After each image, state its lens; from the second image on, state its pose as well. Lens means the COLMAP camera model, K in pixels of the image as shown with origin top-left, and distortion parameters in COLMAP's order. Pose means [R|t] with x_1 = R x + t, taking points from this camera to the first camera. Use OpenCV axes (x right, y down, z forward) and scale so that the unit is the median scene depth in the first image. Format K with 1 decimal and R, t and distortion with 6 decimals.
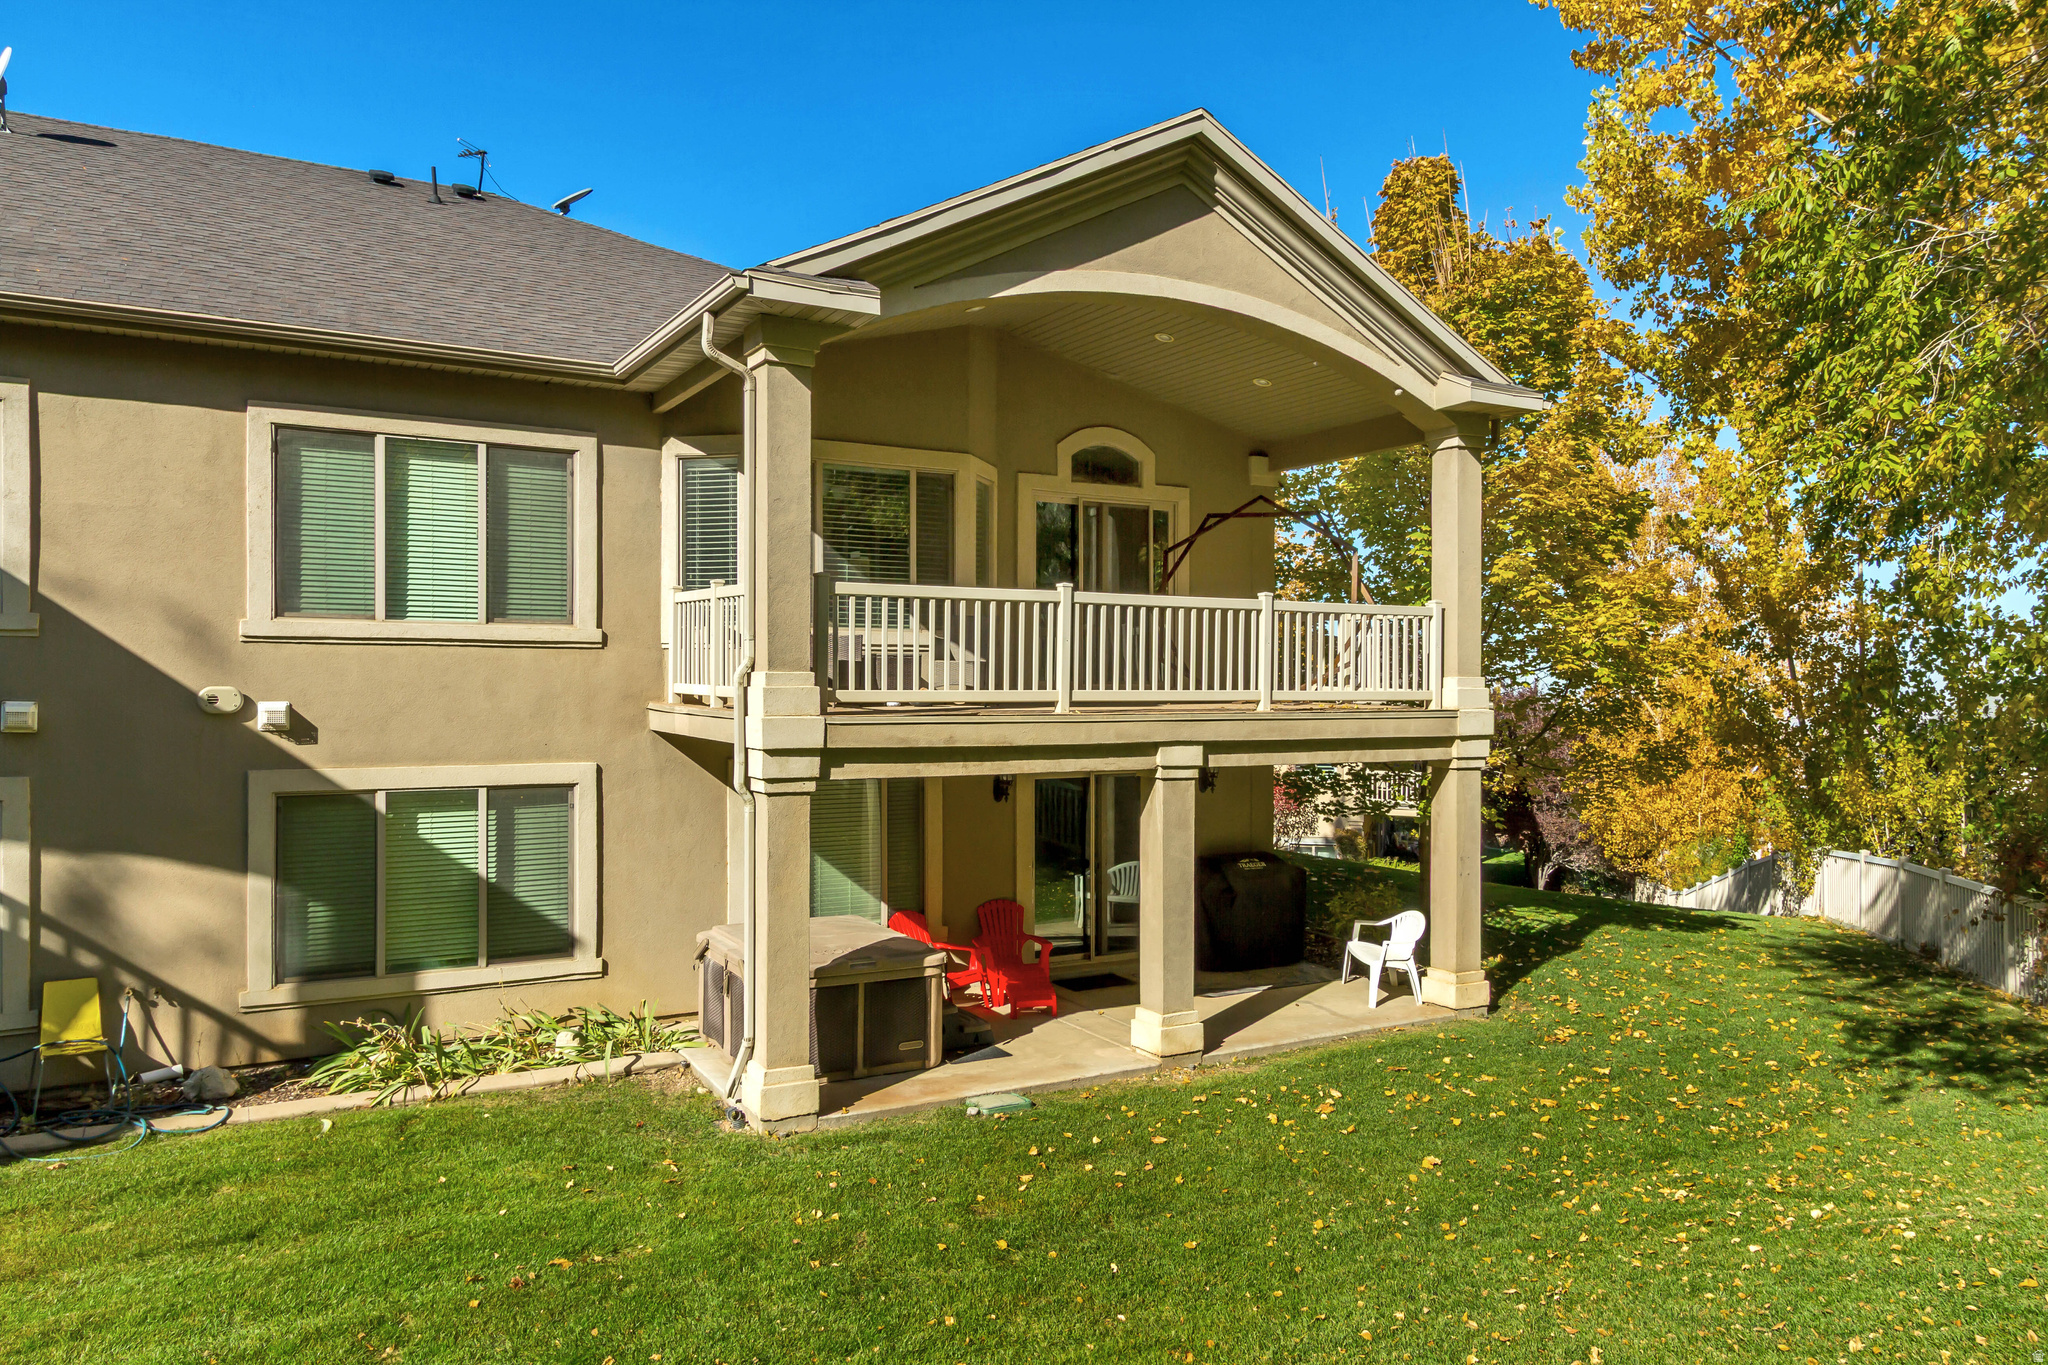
lens RADIAL K [[1411.1, 0, 1024.0], [0, 1411.1, 682.5], [0, 0, 1]] dist [-0.009376, -0.001876]
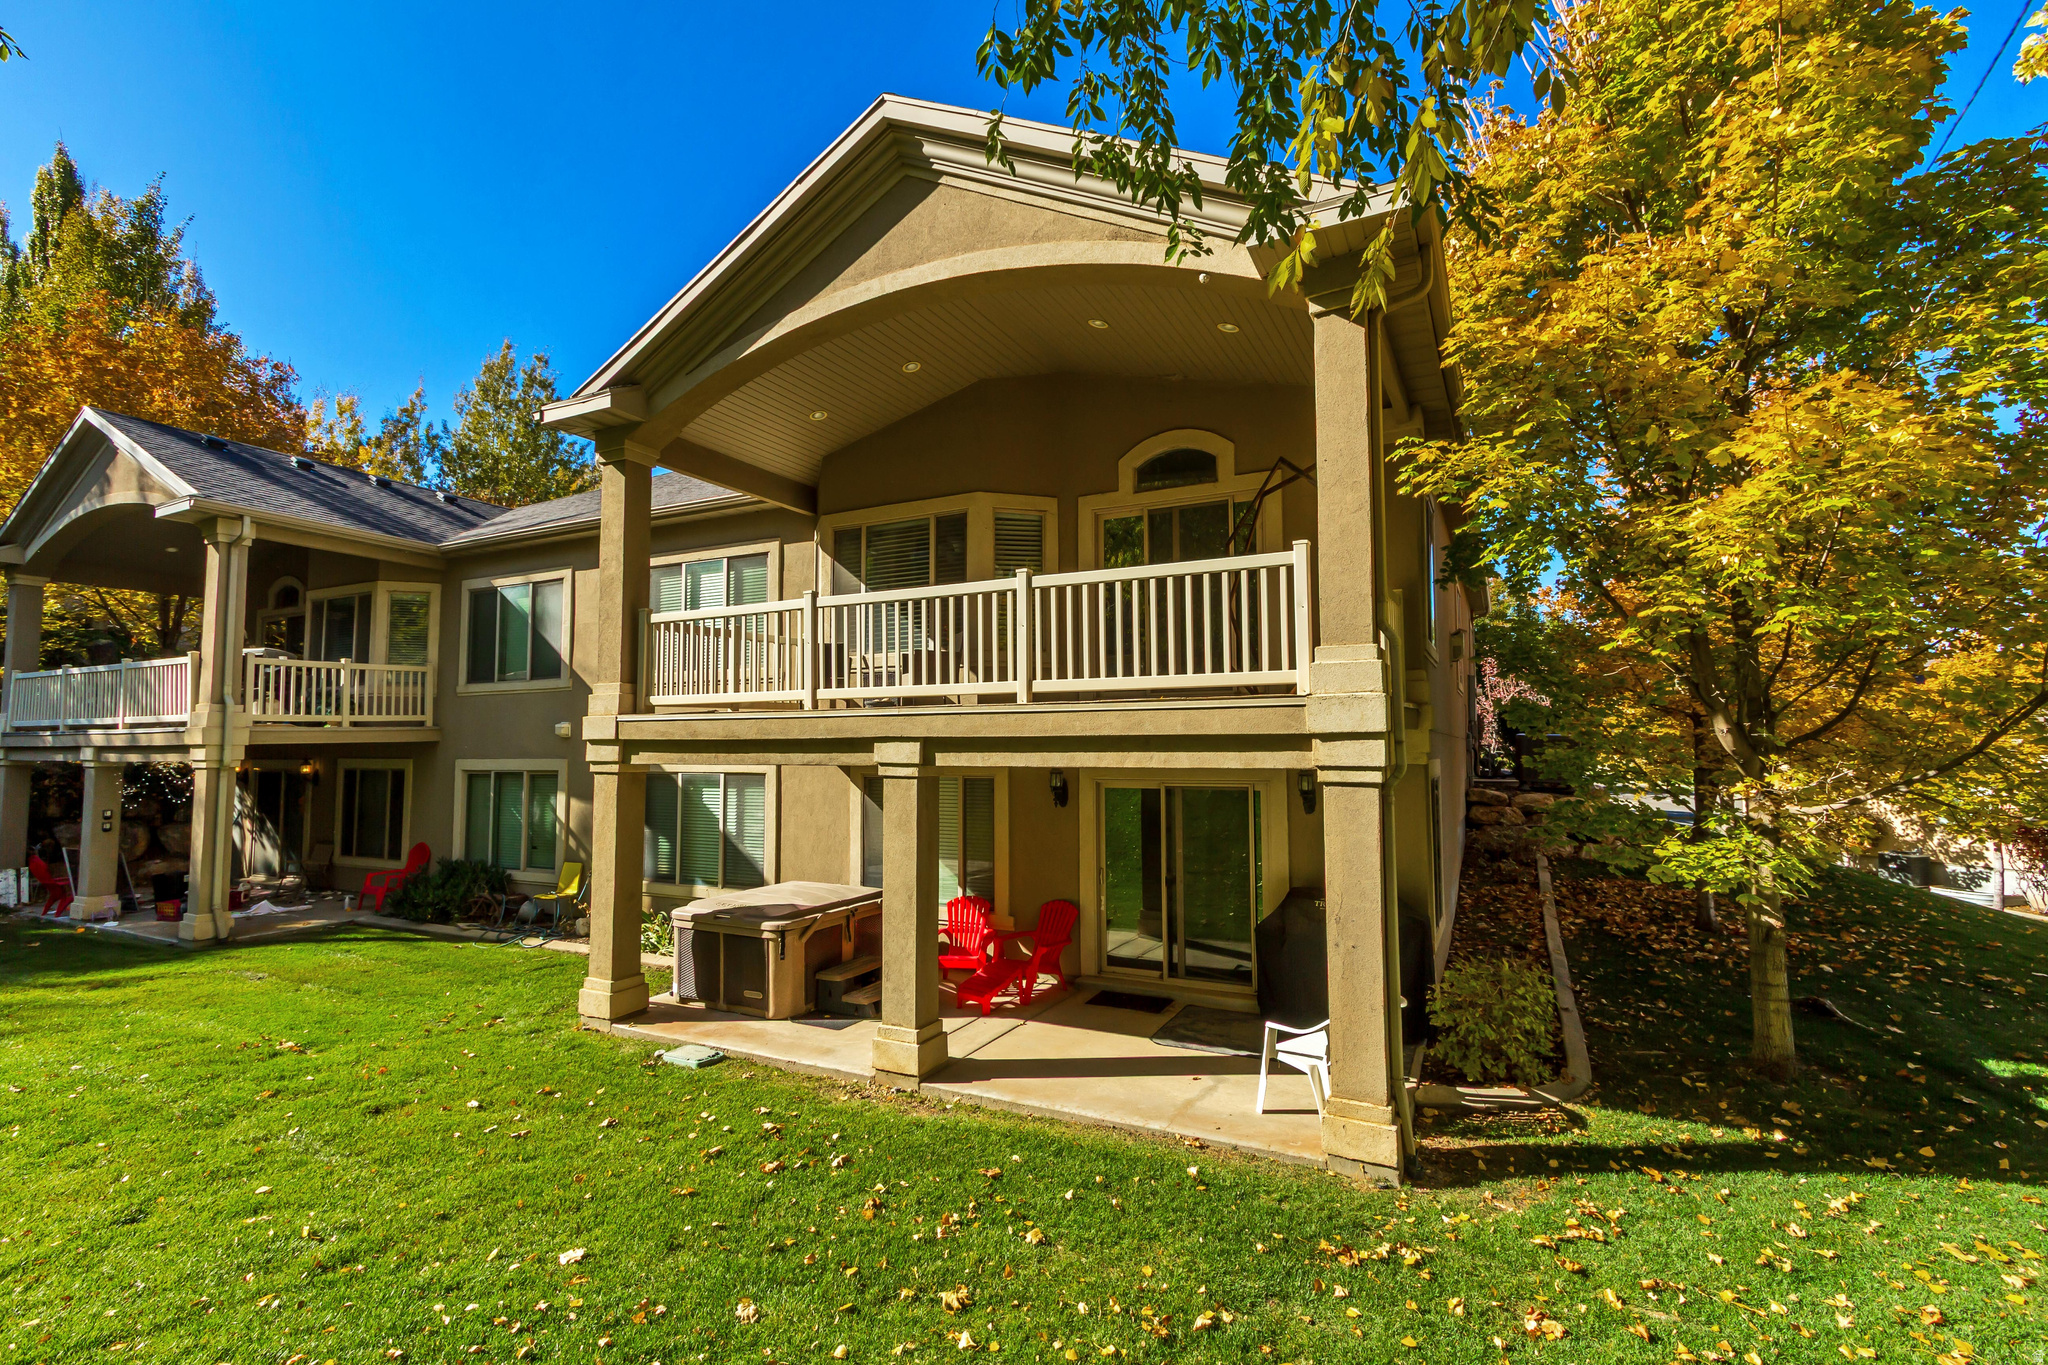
lens RADIAL K [[939.2, 0, 1024.0], [0, 939.2, 682.5], [0, 0, 1]] dist [0.000901, -0.000141]
pose [[0.530994, -0.063751, -0.844974, 0.688708], [0.007124, 0.997467, -0.070780, 0.049770], [0.847345, 0.031564, 0.530103, 0.726116]]
